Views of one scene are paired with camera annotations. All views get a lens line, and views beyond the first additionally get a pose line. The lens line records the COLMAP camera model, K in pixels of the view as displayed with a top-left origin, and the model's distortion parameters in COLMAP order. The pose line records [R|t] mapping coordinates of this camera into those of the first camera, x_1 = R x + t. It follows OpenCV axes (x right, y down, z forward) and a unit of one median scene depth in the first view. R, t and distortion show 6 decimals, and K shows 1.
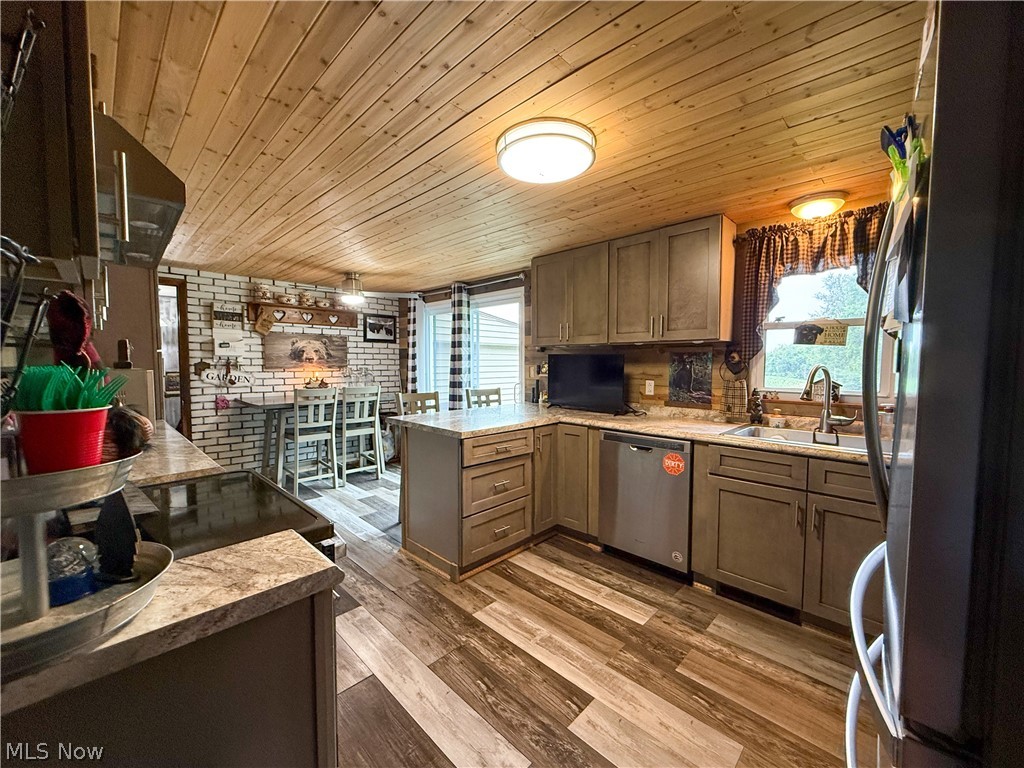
lens RADIAL K [[407.4, 0, 512.0], [0, 407.4, 384.0], [0, 0, 1]] dist [0.000181, -0.000266]
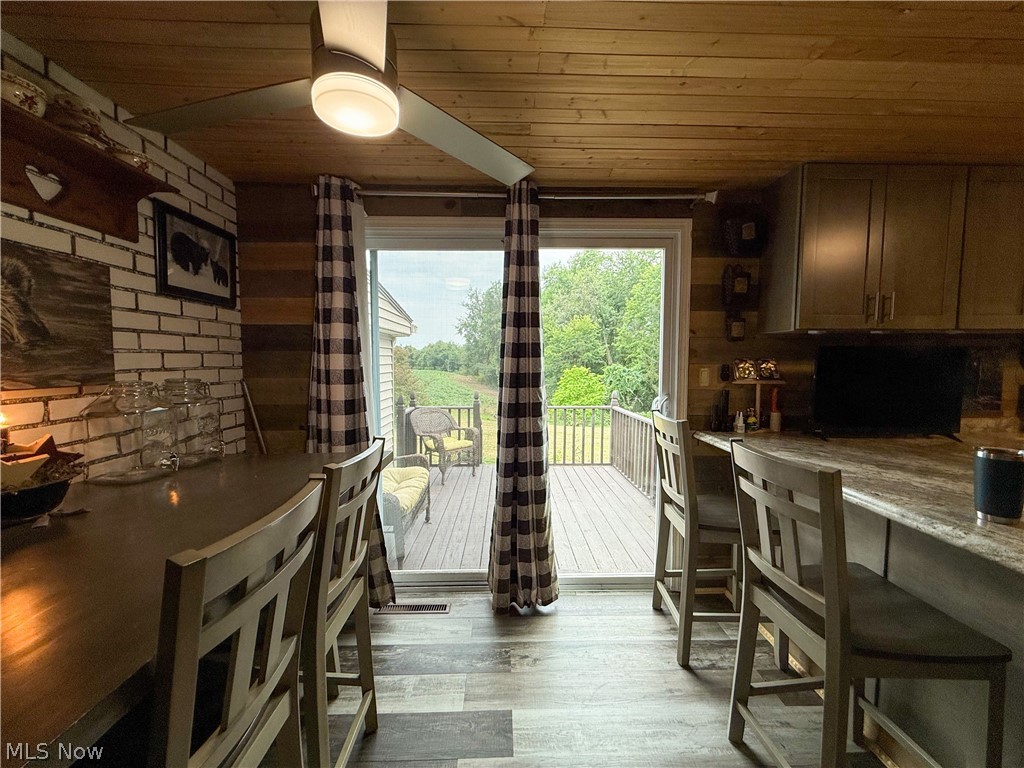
lens RADIAL K [[407.4, 0, 512.0], [0, 407.4, 384.0], [0, 0, 1]] dist [0.000181, -0.000266]
pose [[0.697236, -0.047502, 0.715266, -0.507772], [0.041056, 0.998810, 0.026312, -0.042621], [-0.715665, 0.011020, 0.698357, 0.759453]]
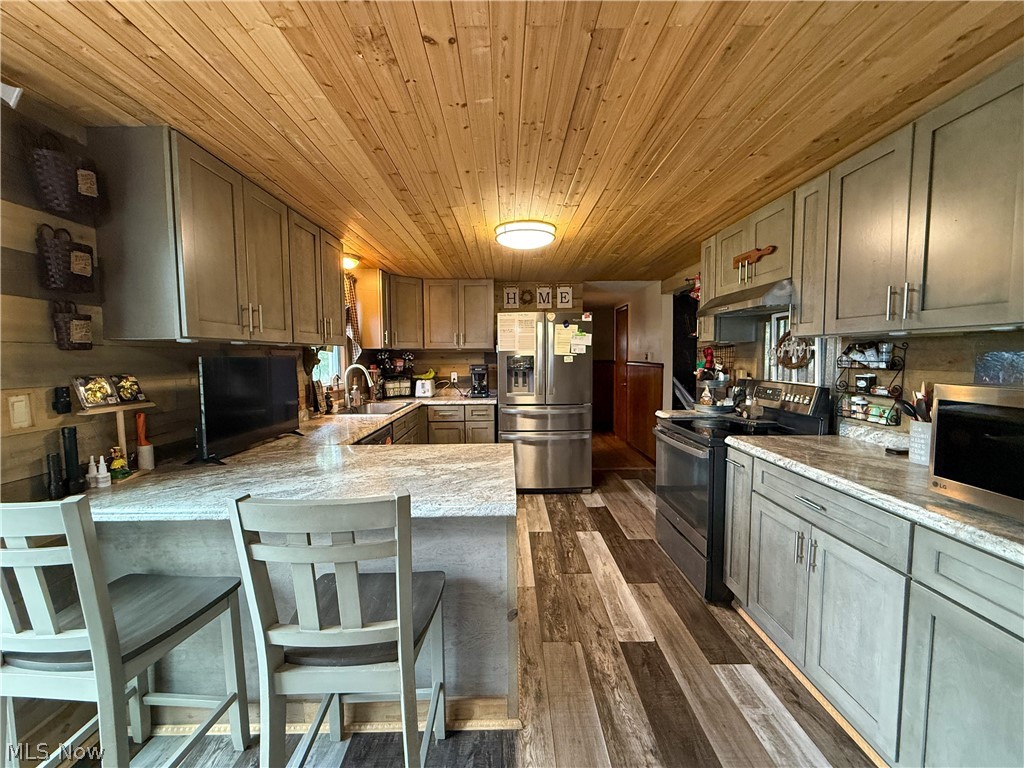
lens RADIAL K [[407.4, 0, 512.0], [0, 407.4, 384.0], [0, 0, 1]] dist [0.000181, -0.000266]
pose [[-0.706908, -0.044561, 0.705900, -0.421992], [0.048455, 0.992618, 0.111185, -0.063694], [-0.705644, 0.112802, -0.699530, 0.902250]]
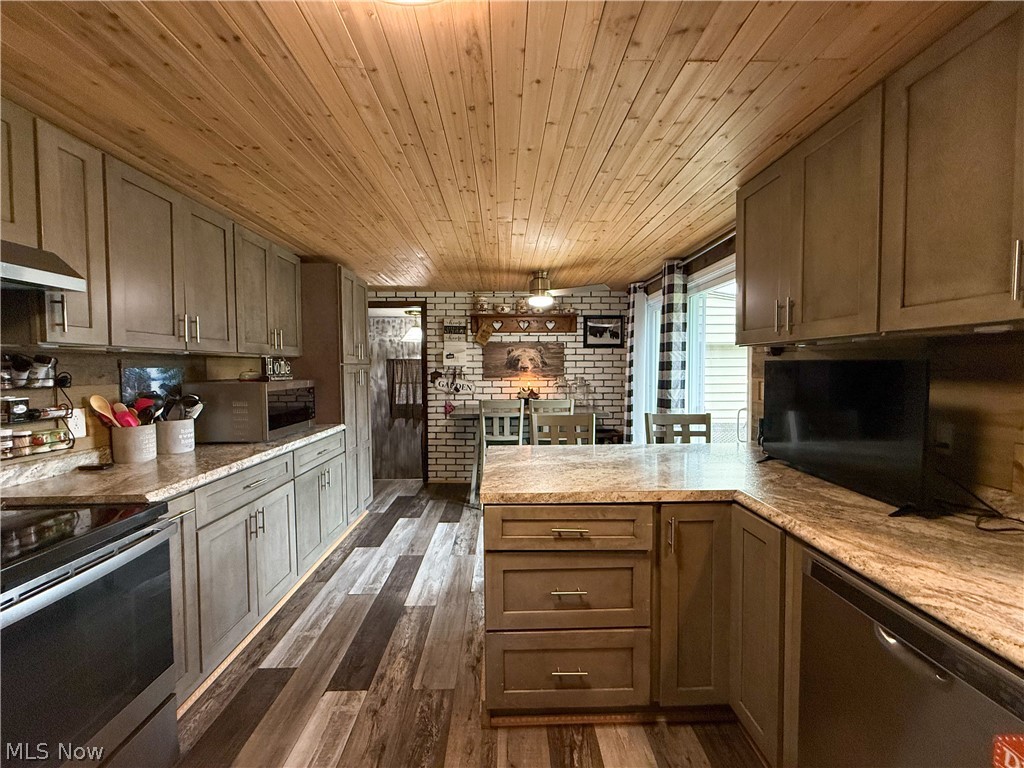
lens RADIAL K [[407.4, 0, 512.0], [0, 407.4, 384.0], [0, 0, 1]] dist [0.000181, -0.000266]
pose [[0.713143, 0.024427, -0.700593, 0.189148], [-0.031407, 0.999503, 0.002880, -0.028347], [0.700315, 0.019950, 0.713555, 0.327791]]
